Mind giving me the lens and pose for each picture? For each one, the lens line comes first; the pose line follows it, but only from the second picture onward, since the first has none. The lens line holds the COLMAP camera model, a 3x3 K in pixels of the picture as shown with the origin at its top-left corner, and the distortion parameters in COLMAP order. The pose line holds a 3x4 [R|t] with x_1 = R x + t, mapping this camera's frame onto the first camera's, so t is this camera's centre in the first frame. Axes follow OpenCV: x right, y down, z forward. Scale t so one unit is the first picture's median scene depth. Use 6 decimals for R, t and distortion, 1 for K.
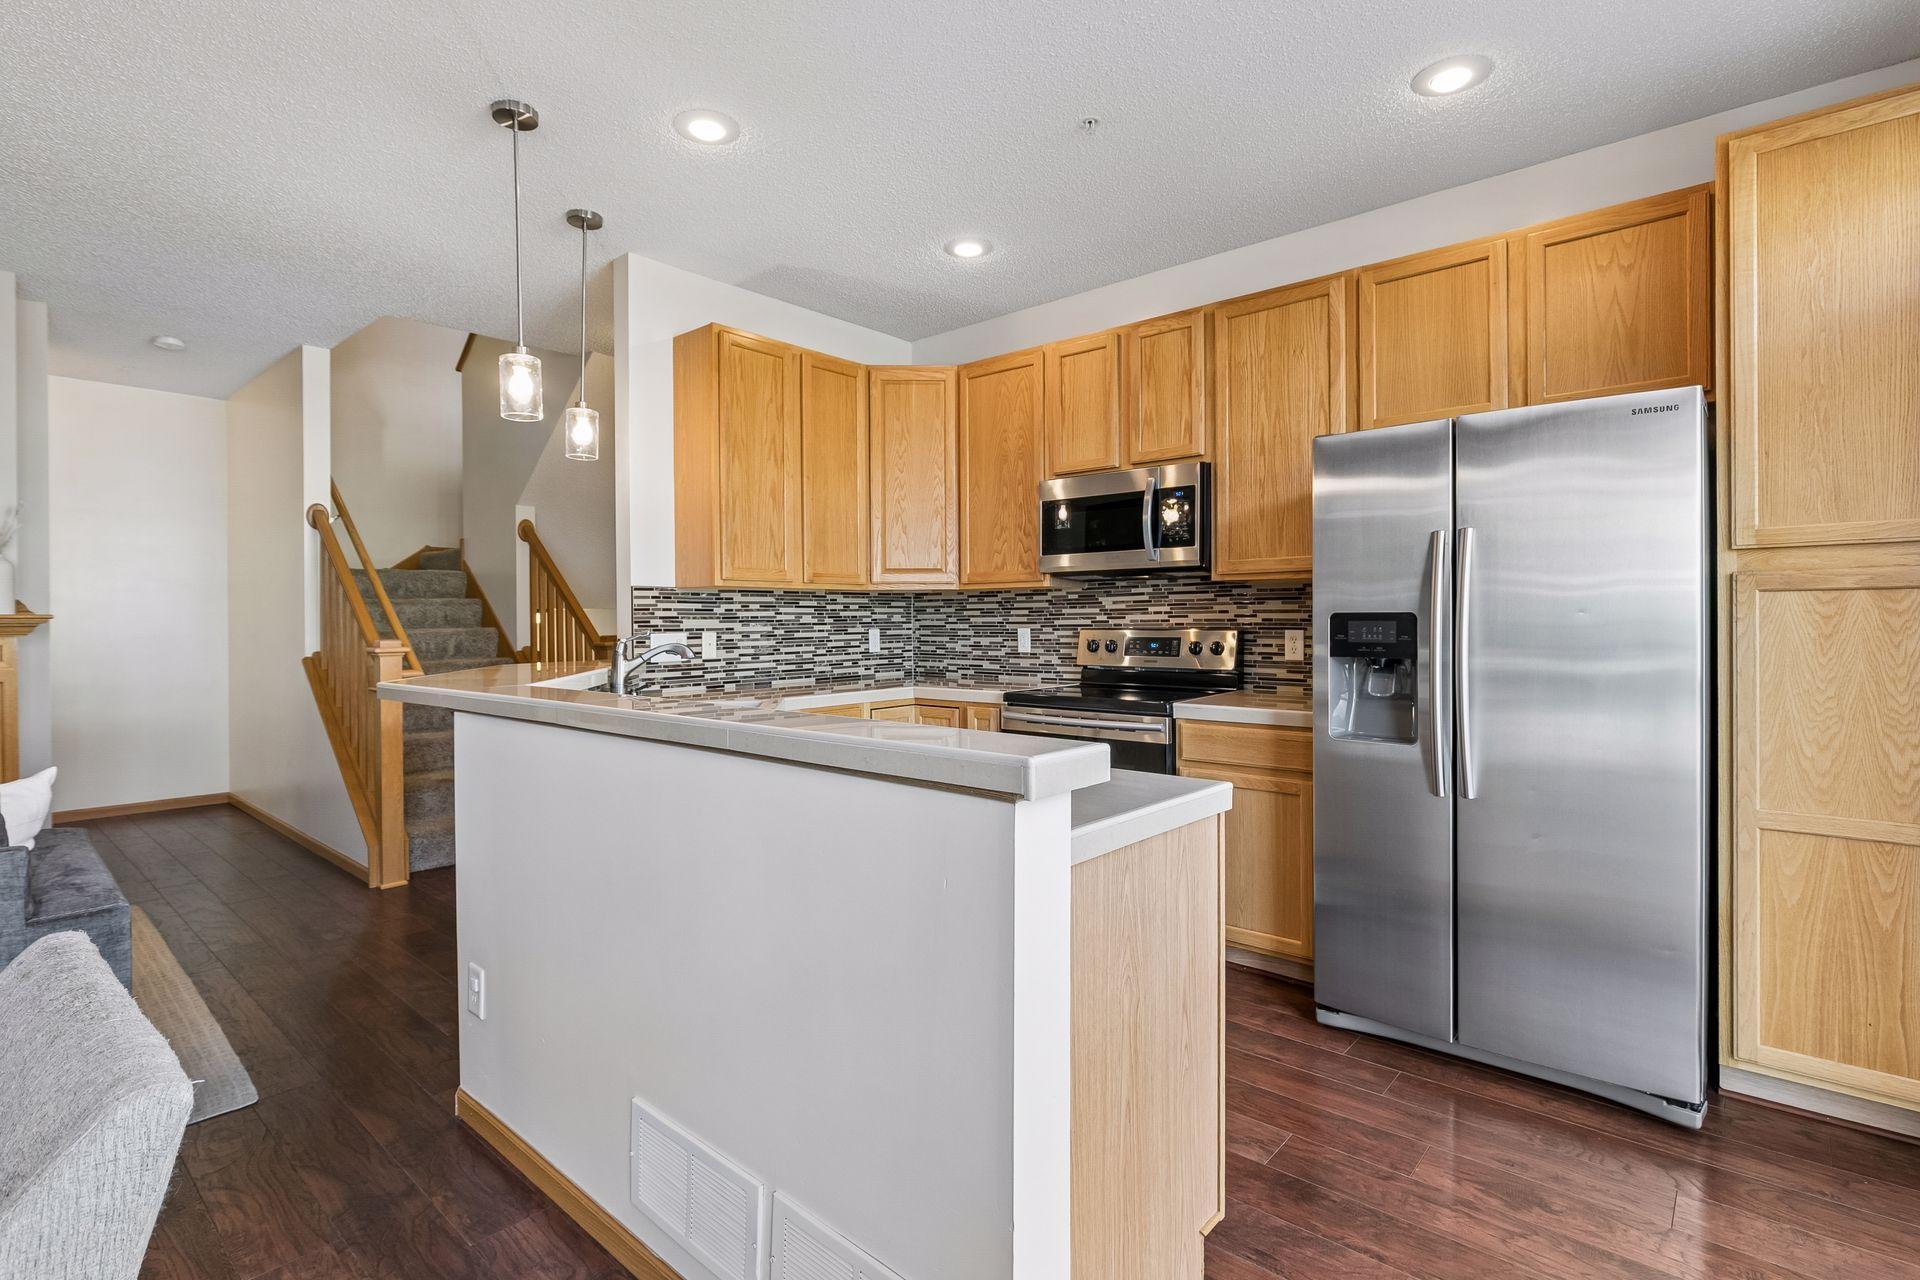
lens RADIAL K [[899.4, 0, 969.3], [0, 899.4, 625.8], [0, 0, 1]] dist [-0.003468, -0.000781]
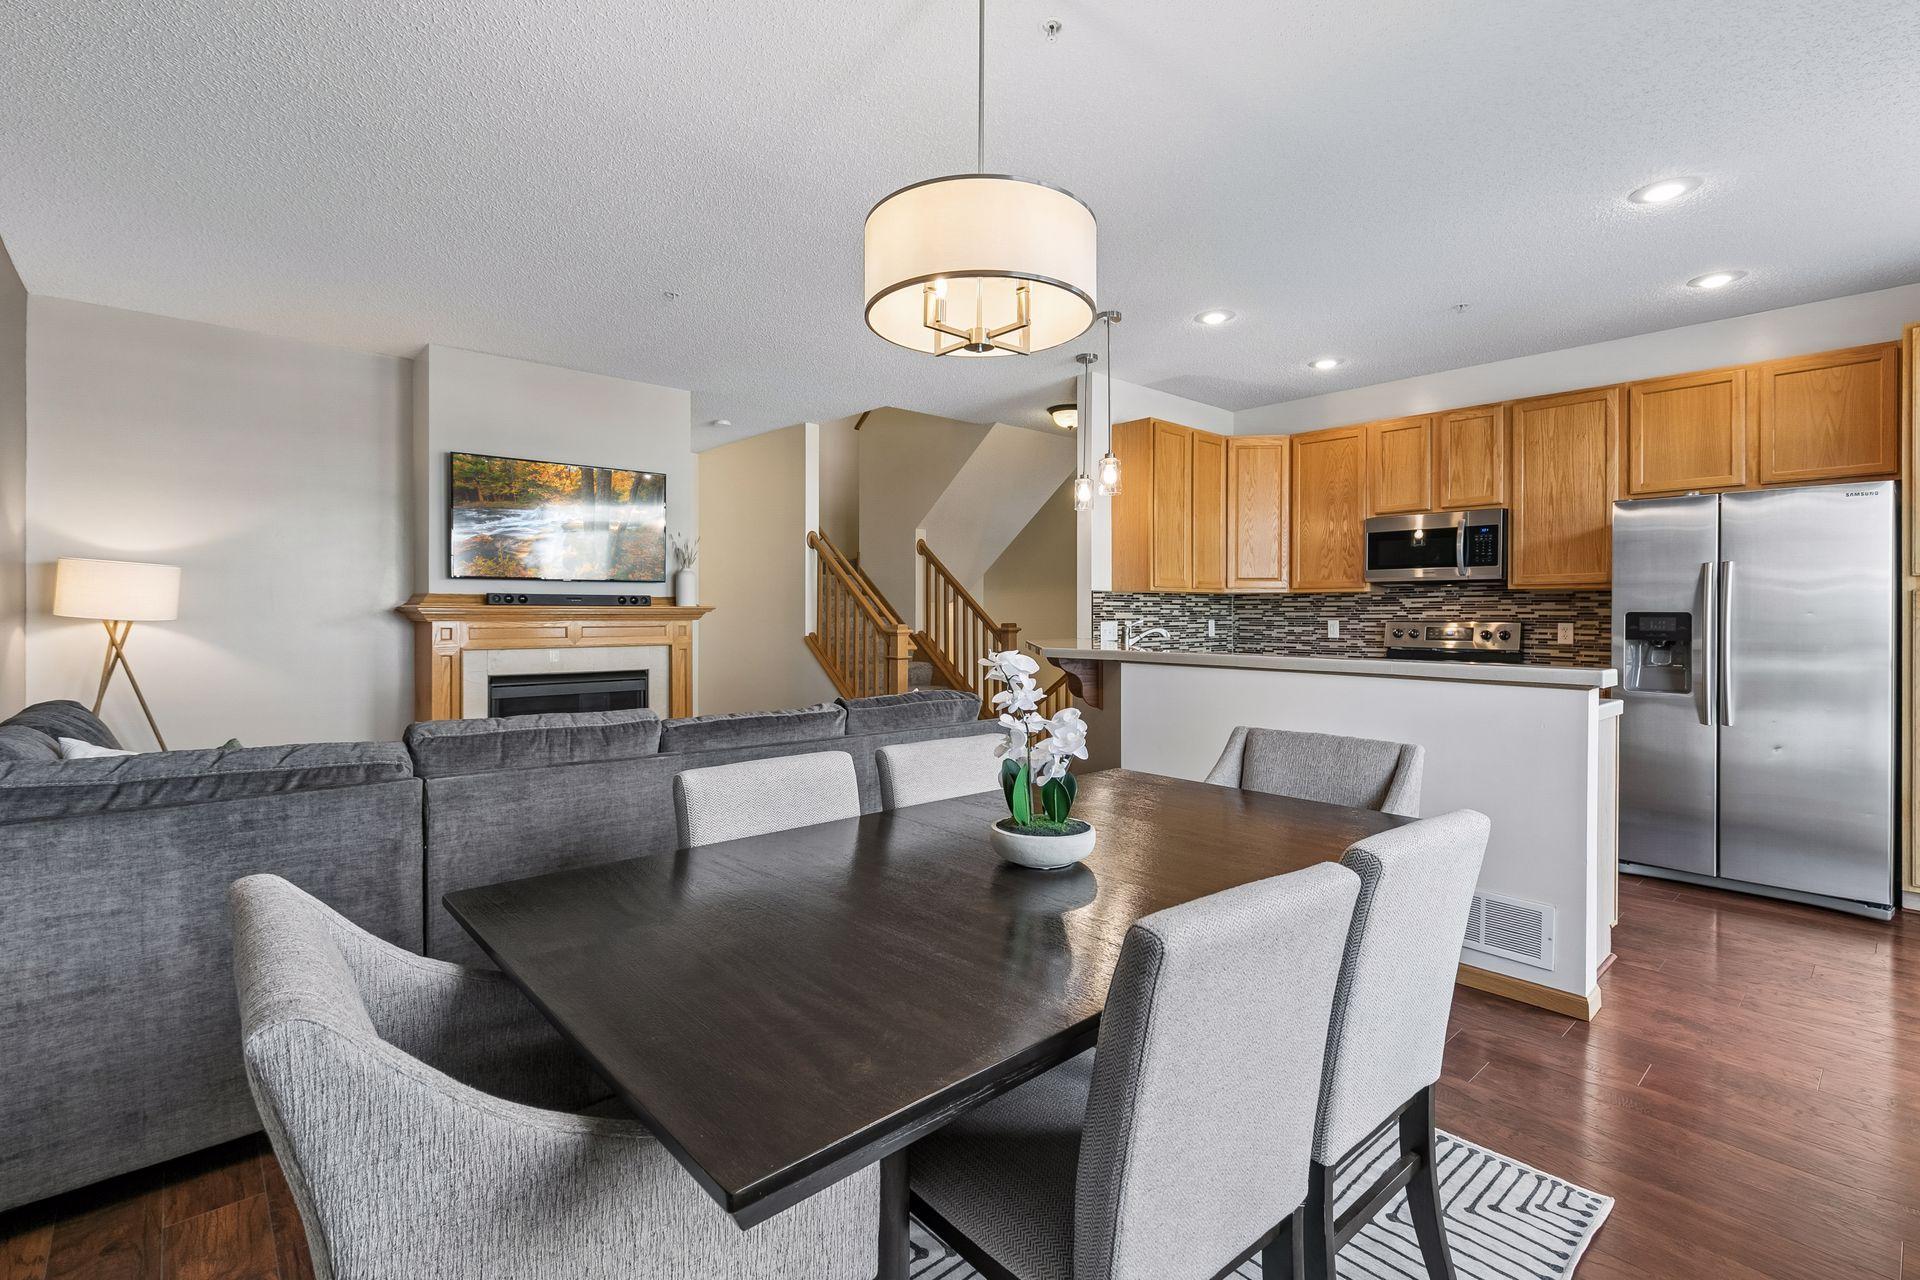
lens RADIAL K [[861.1, 0, 965.3], [0, 861.1, 615.4], [0, 0, 1]] dist [0.002743, -0.000034]
pose [[0.992459, 0.007695, -0.122334, -0.385597], [-0.008022, 0.999965, -0.002180, 0.002803], [0.122313, 0.003145, 0.992487, -0.445754]]
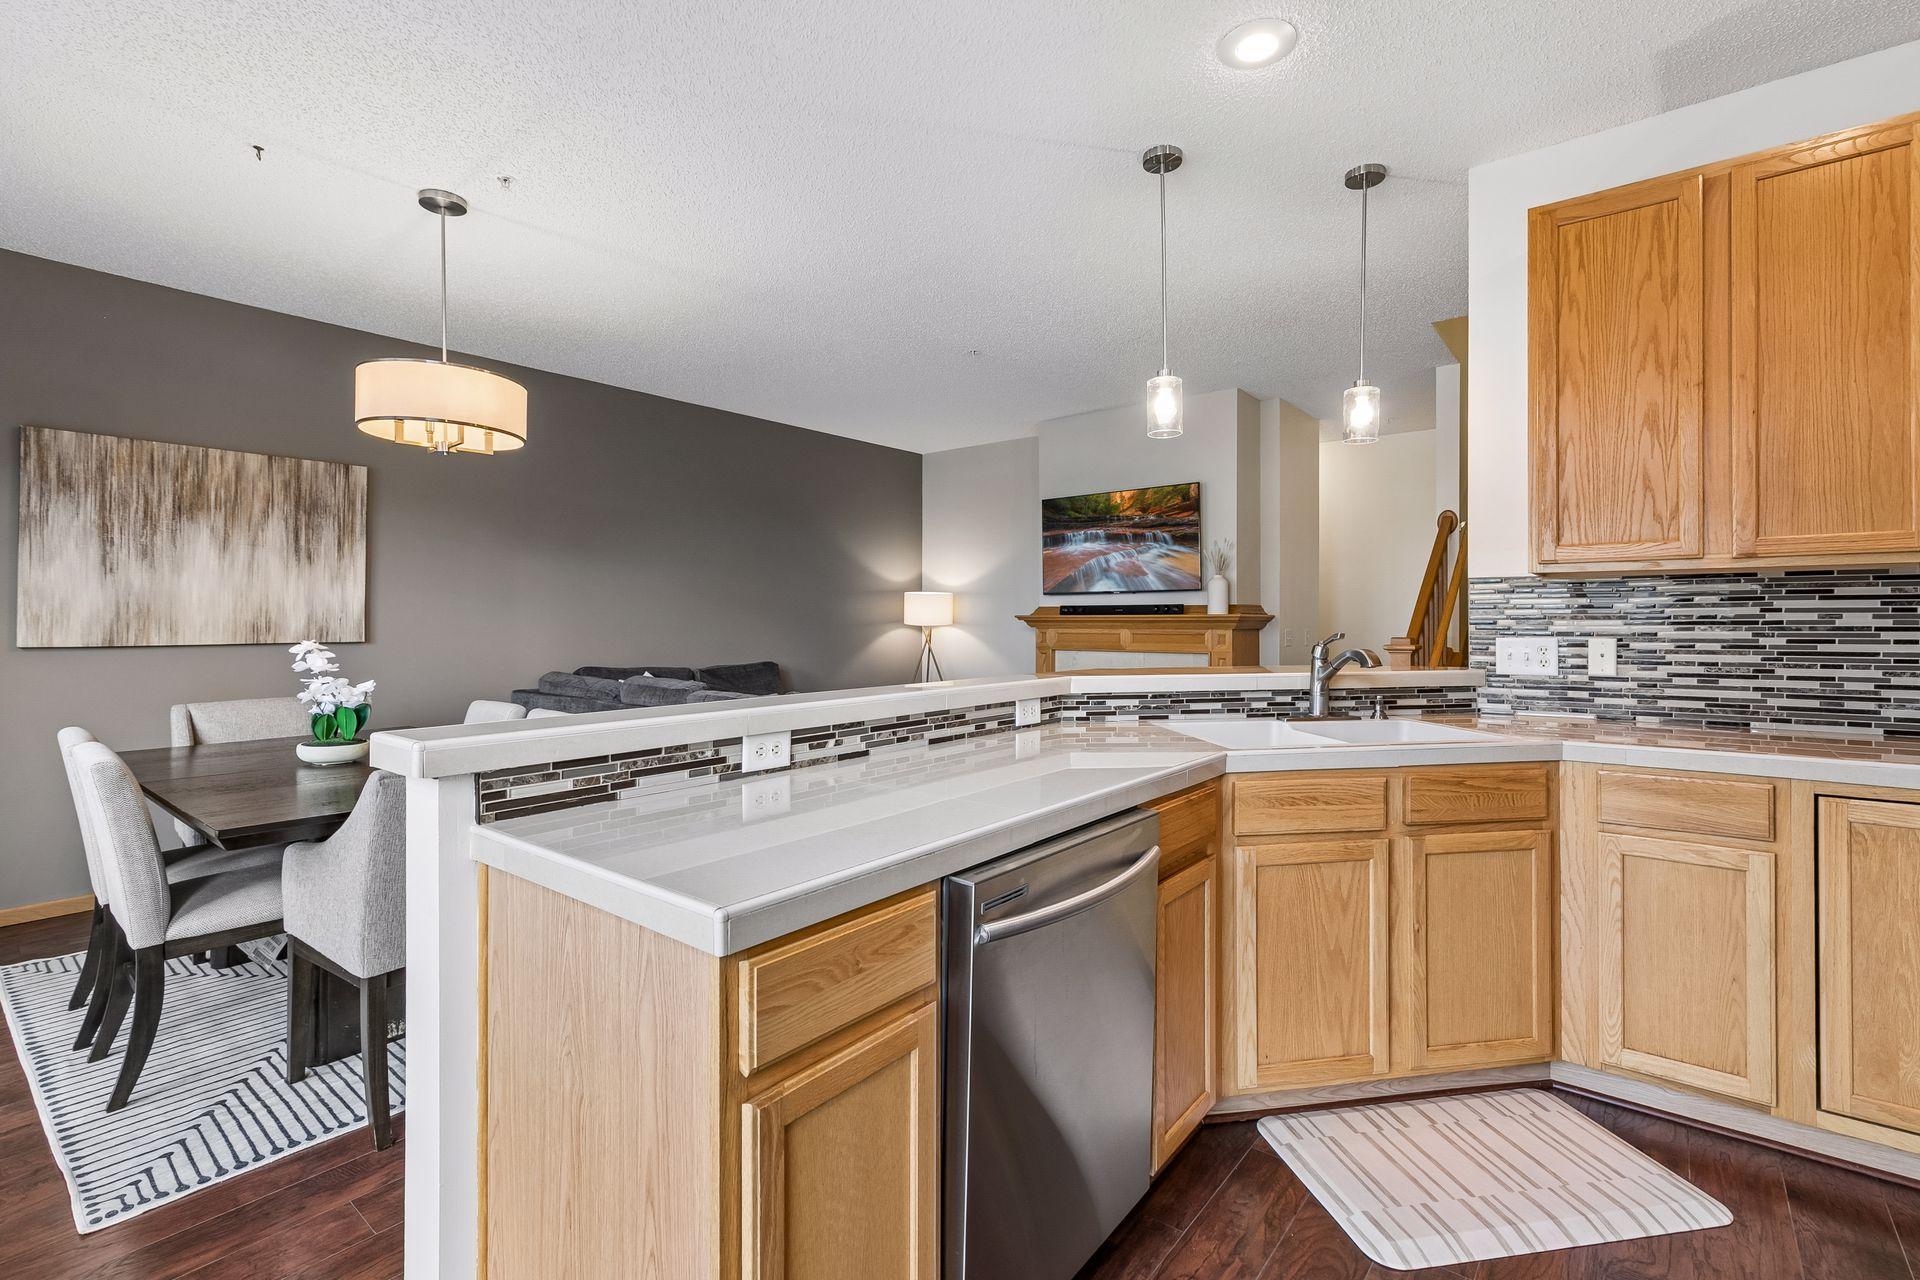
lens RADIAL K [[861.1, 0, 970.8], [0, 861.1, 623.6], [0, 0, 1]] dist [0.002743, -0.000034]
pose [[0.046597, 0.008763, -0.998875, 0.360404], [-0.005974, 0.999946, 0.008494, -0.006985], [0.998896, 0.005572, 0.046647, 0.482375]]
